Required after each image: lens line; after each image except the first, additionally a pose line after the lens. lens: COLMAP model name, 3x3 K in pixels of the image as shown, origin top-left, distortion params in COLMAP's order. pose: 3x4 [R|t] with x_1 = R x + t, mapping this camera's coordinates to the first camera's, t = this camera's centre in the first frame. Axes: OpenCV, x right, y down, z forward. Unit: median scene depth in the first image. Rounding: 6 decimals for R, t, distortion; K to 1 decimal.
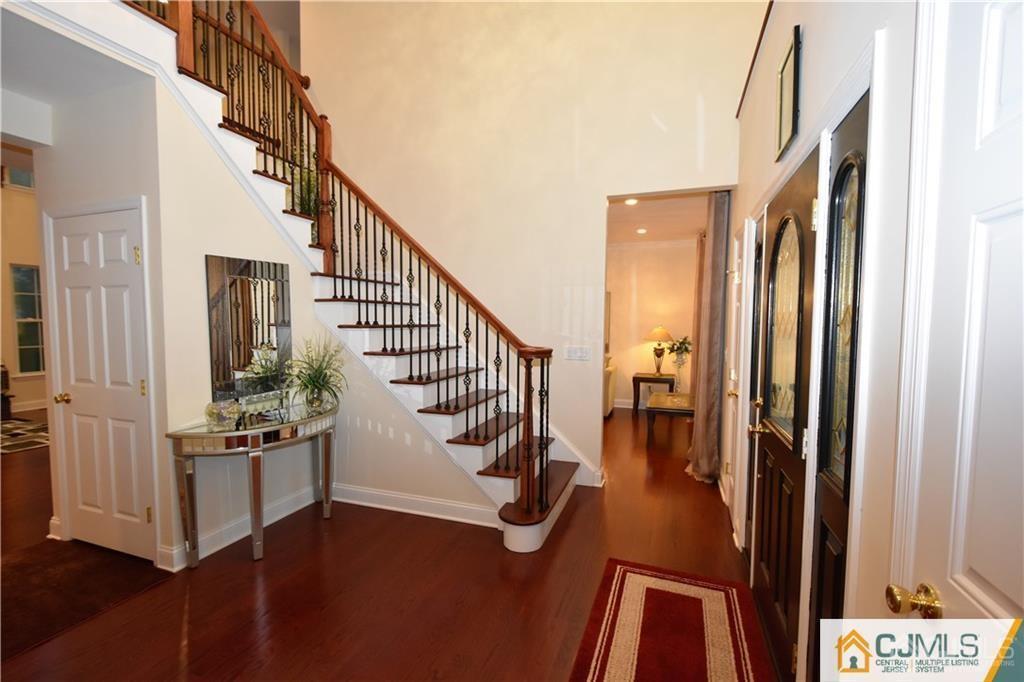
lens RADIAL K [[454.1, 0, 513.8], [0, 454.1, 345.0], [0, 0, 1]] dist [-0.000054, -0.000406]
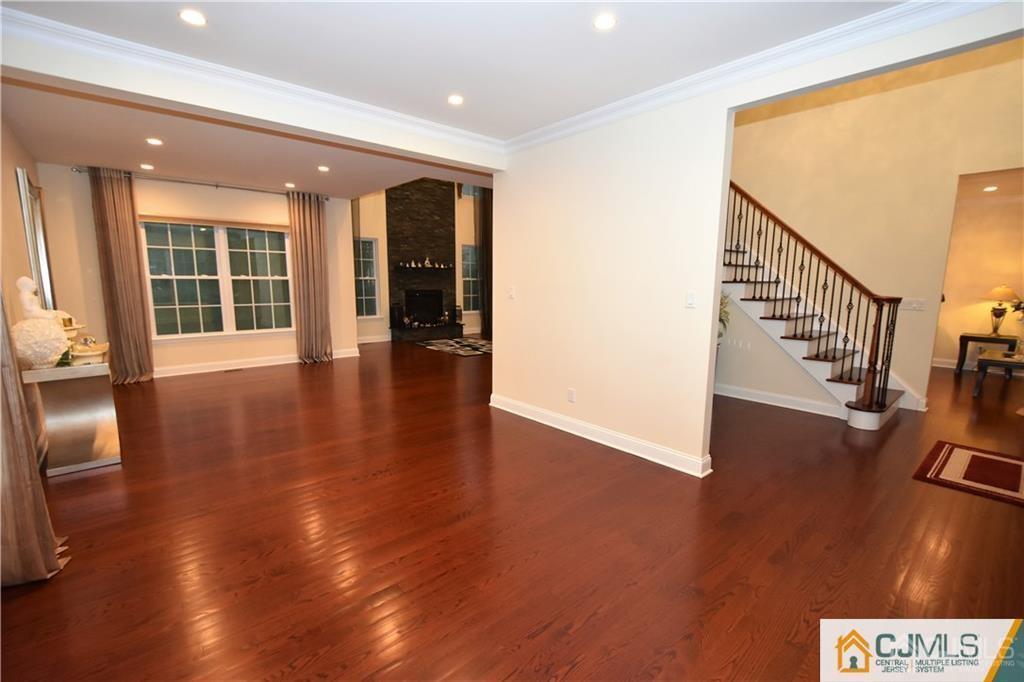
lens RADIAL K [[454.1, 0, 513.8], [0, 454.1, 345.0], [0, 0, 1]] dist [-0.000054, -0.000406]
pose [[0.875916, 0.069942, -0.477366, -0.227337], [-0.029345, 0.995328, 0.091987, 0.047636], [0.481570, -0.066565, 0.873876, -0.667370]]
